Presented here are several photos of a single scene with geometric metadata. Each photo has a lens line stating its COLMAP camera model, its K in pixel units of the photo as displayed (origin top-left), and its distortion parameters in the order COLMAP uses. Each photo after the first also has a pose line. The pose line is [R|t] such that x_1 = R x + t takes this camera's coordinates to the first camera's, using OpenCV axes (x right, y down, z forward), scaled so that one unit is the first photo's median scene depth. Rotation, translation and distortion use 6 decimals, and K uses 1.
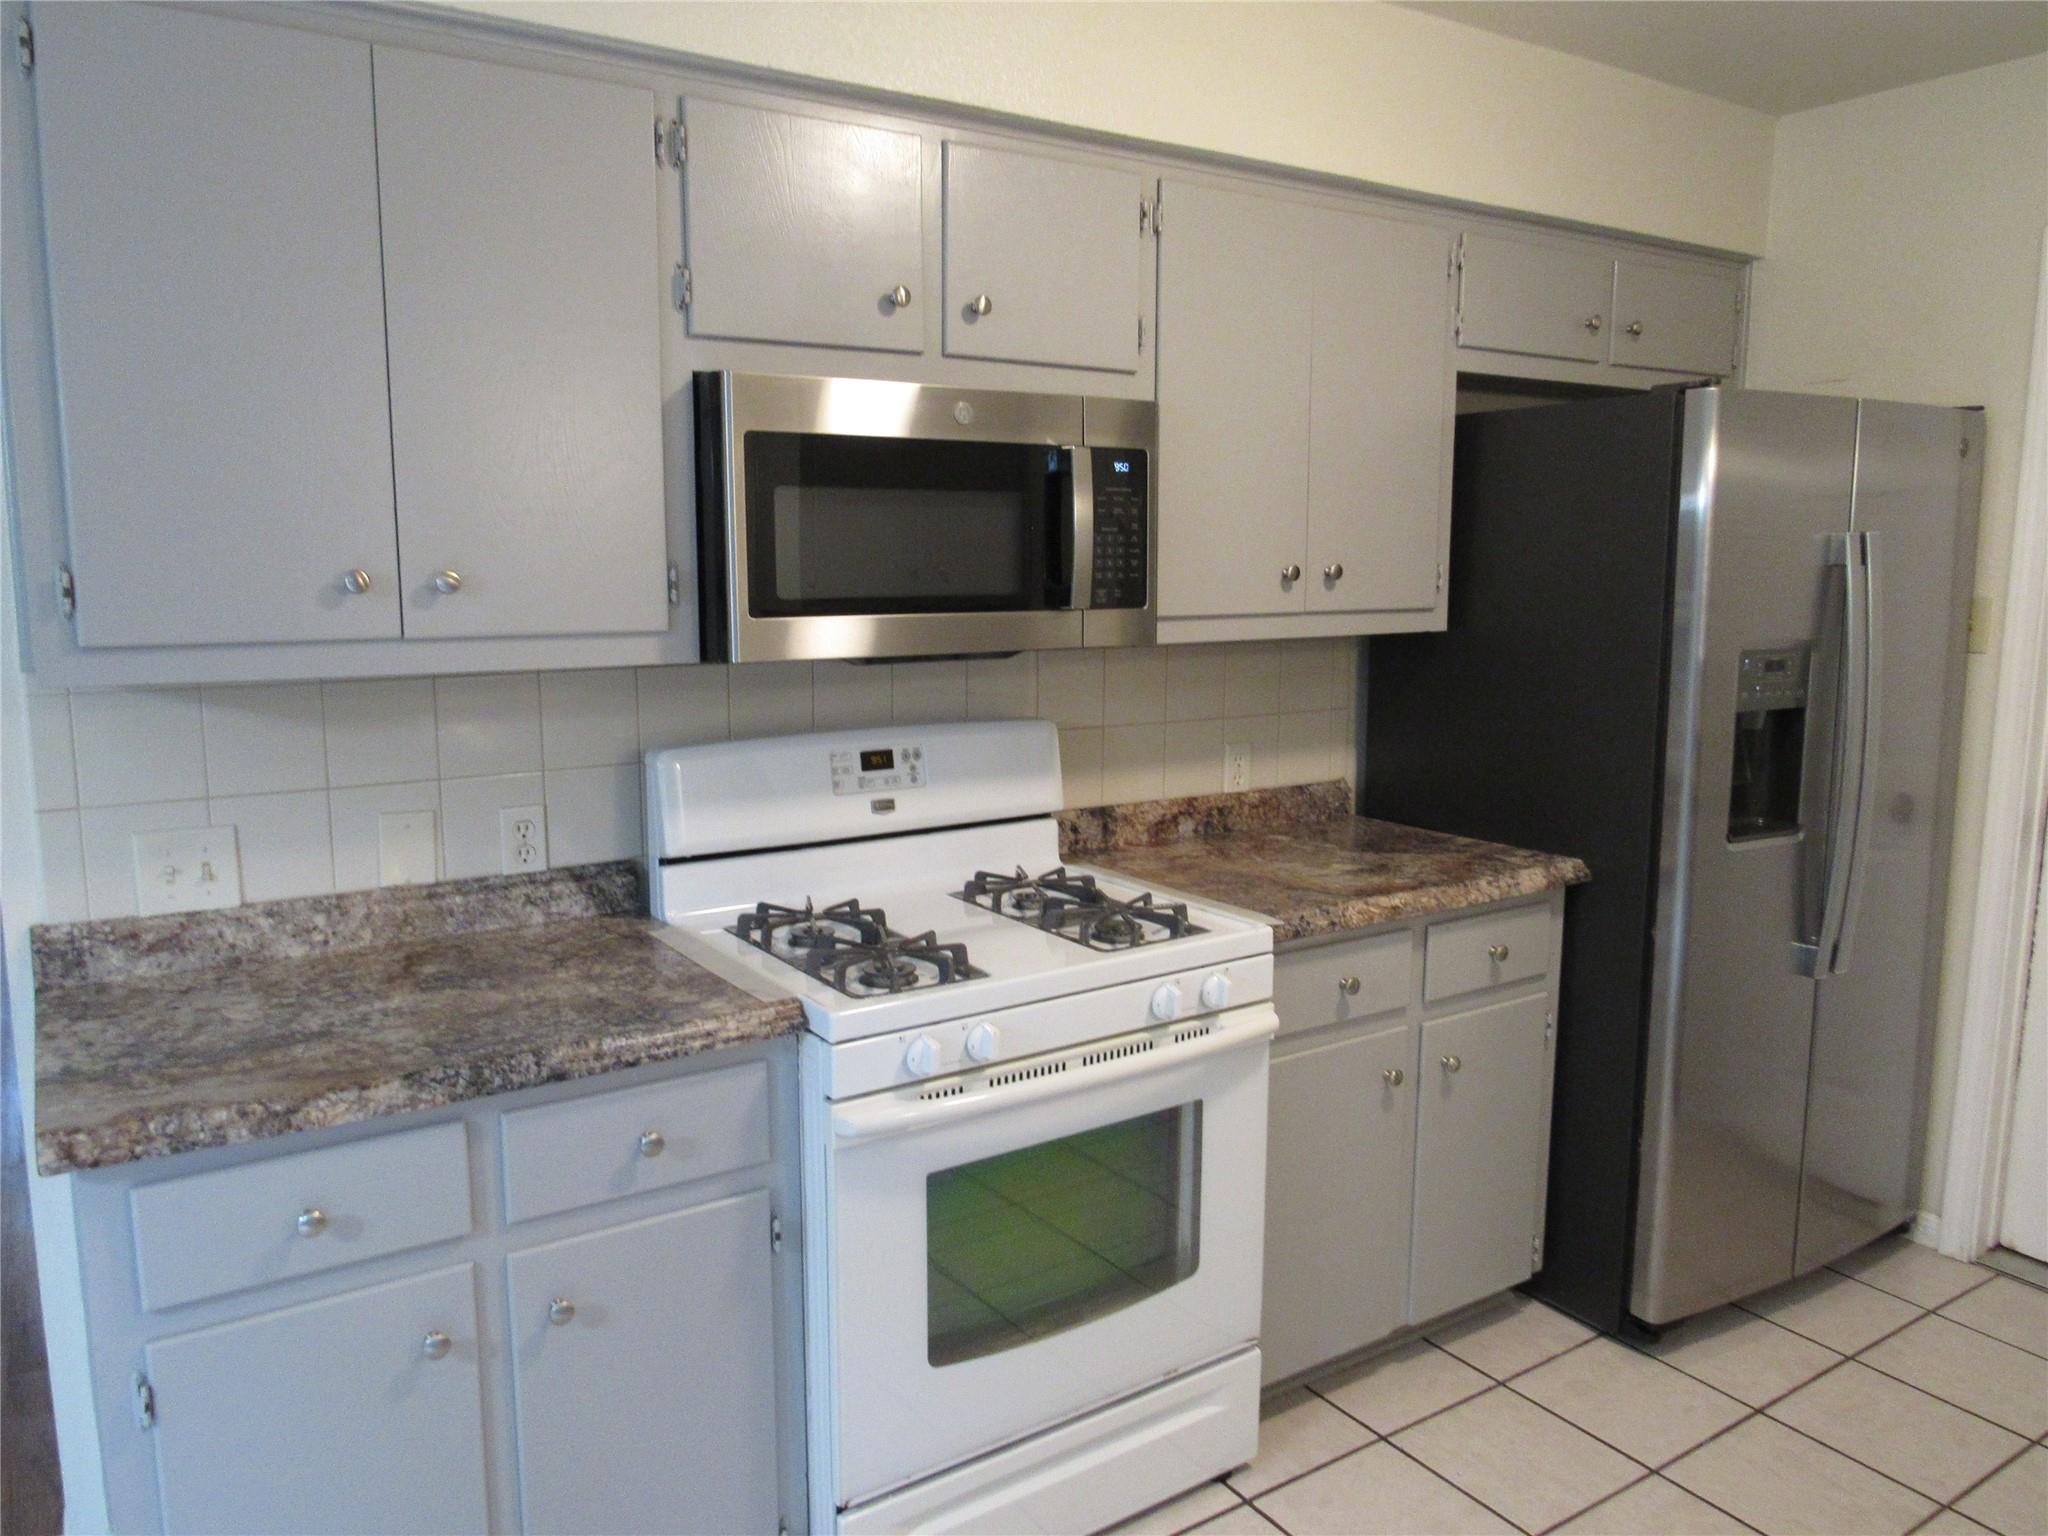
lens RADIAL K [[1470.7, 0, 1017.3], [0, 1470.7, 772.7], [0, 0, 1]] dist [-0.007892, -0.007048]
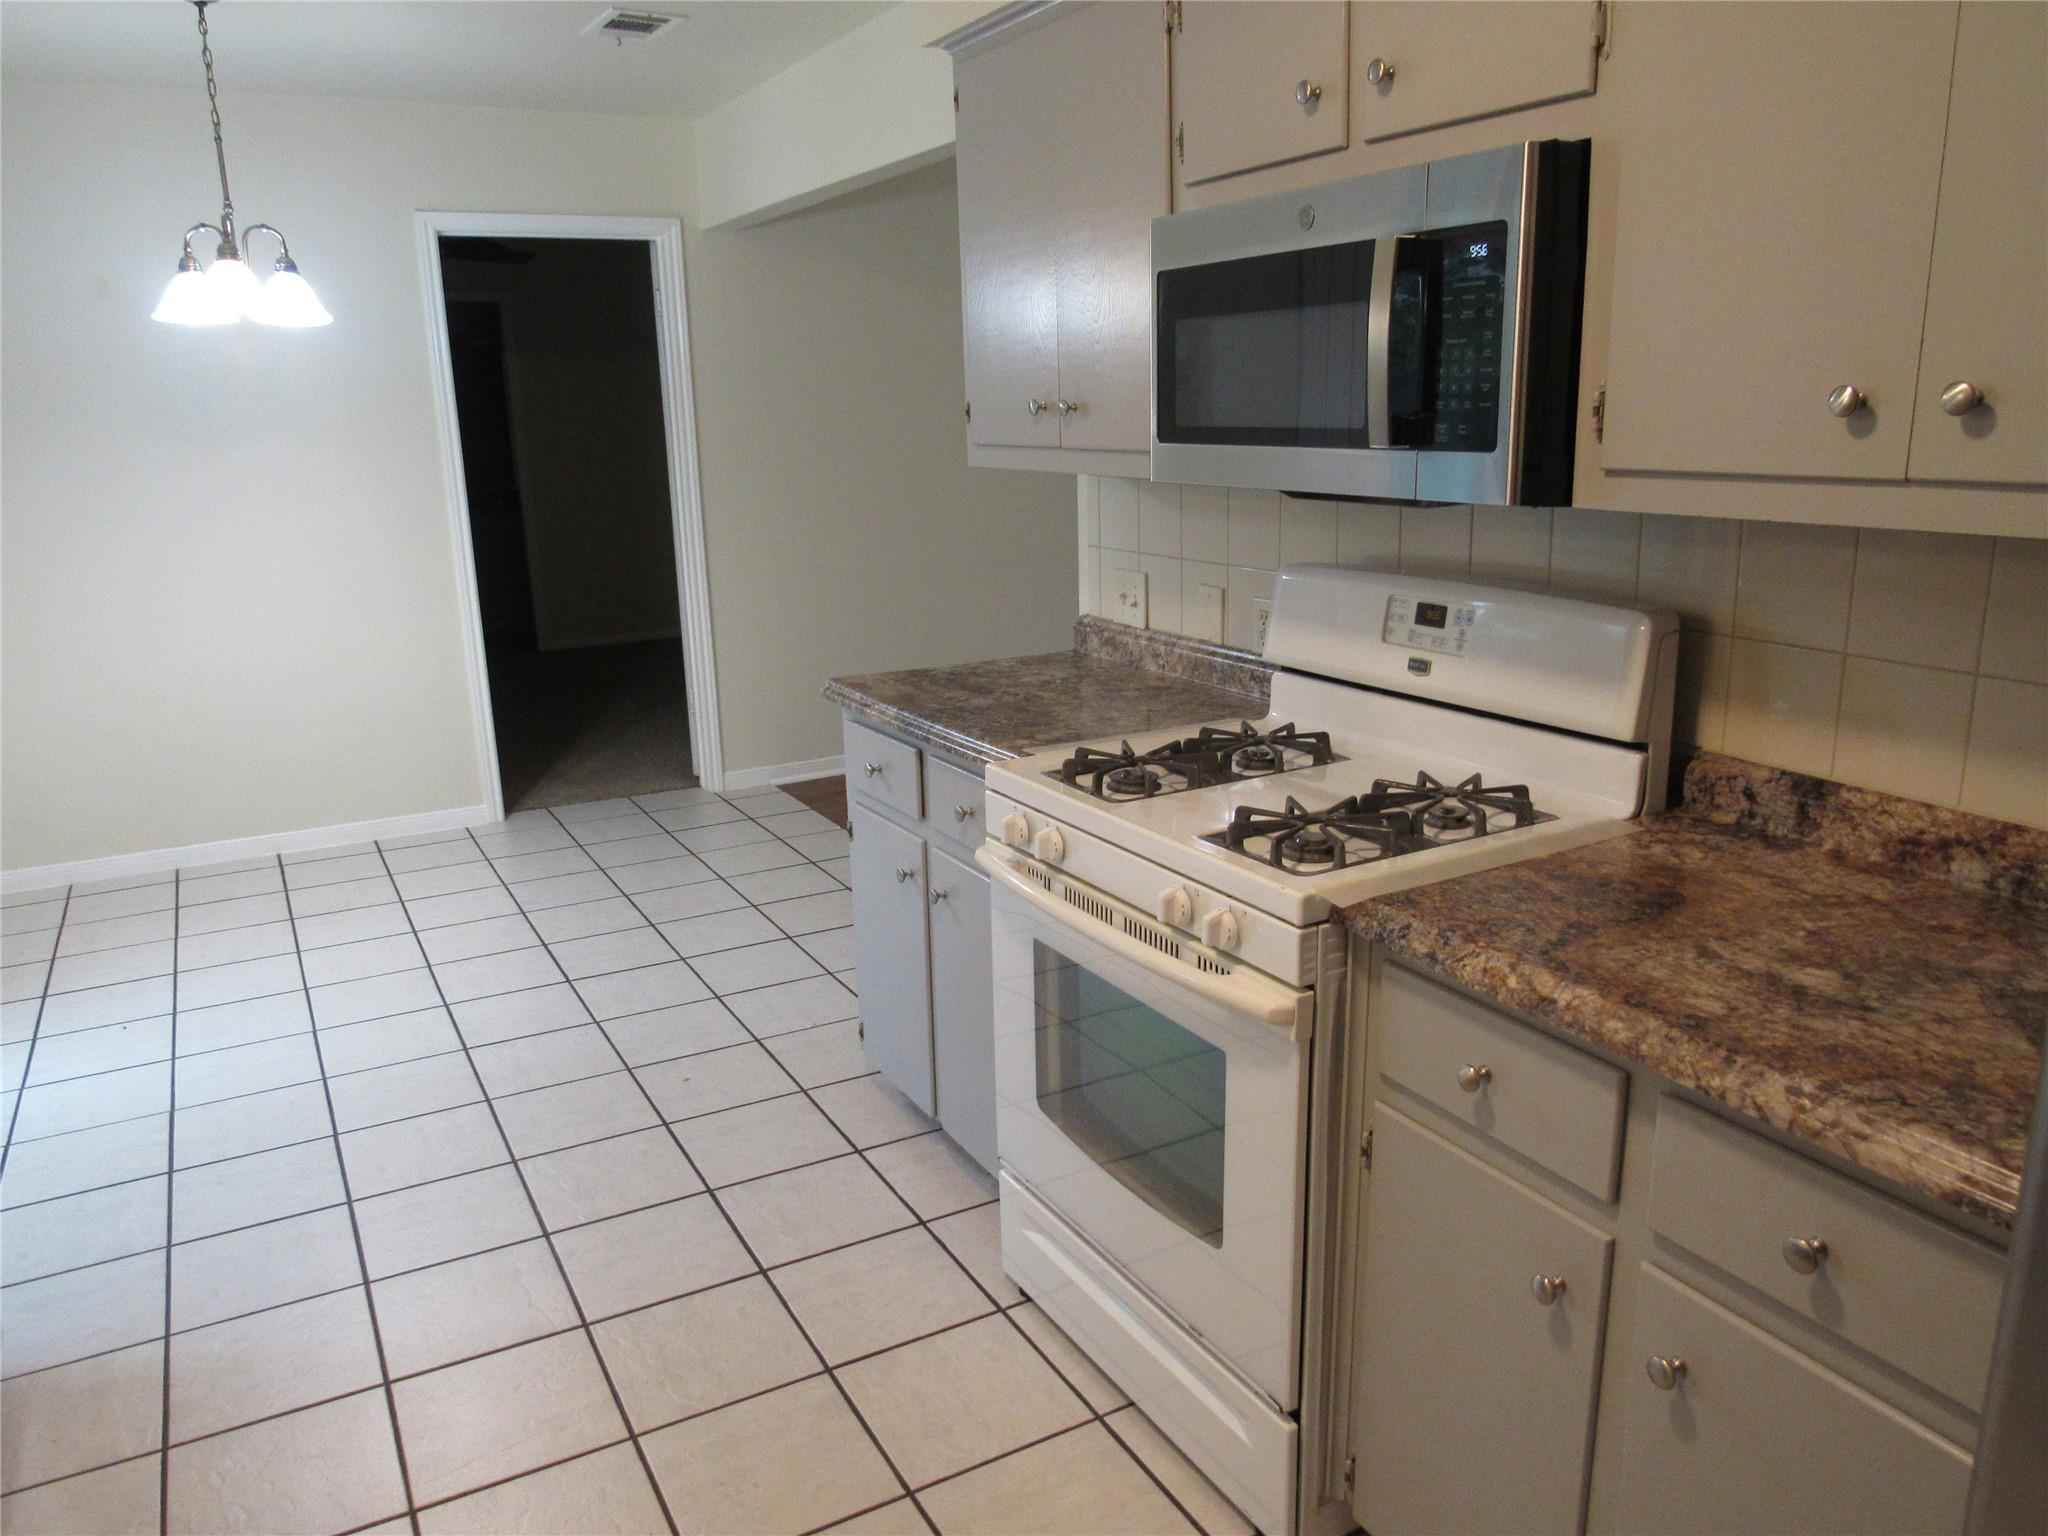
lens RADIAL K [[1470.7, 0, 1014.8], [0, 1470.7, 764.7], [0, 0, 1]] dist [-0.007892, -0.007048]
pose [[-0.079483, 0.243748, -0.966576, 0.800739], [-0.123359, 0.959785, 0.252179, -0.114387], [0.989174, 0.139280, -0.046218, 0.806329]]
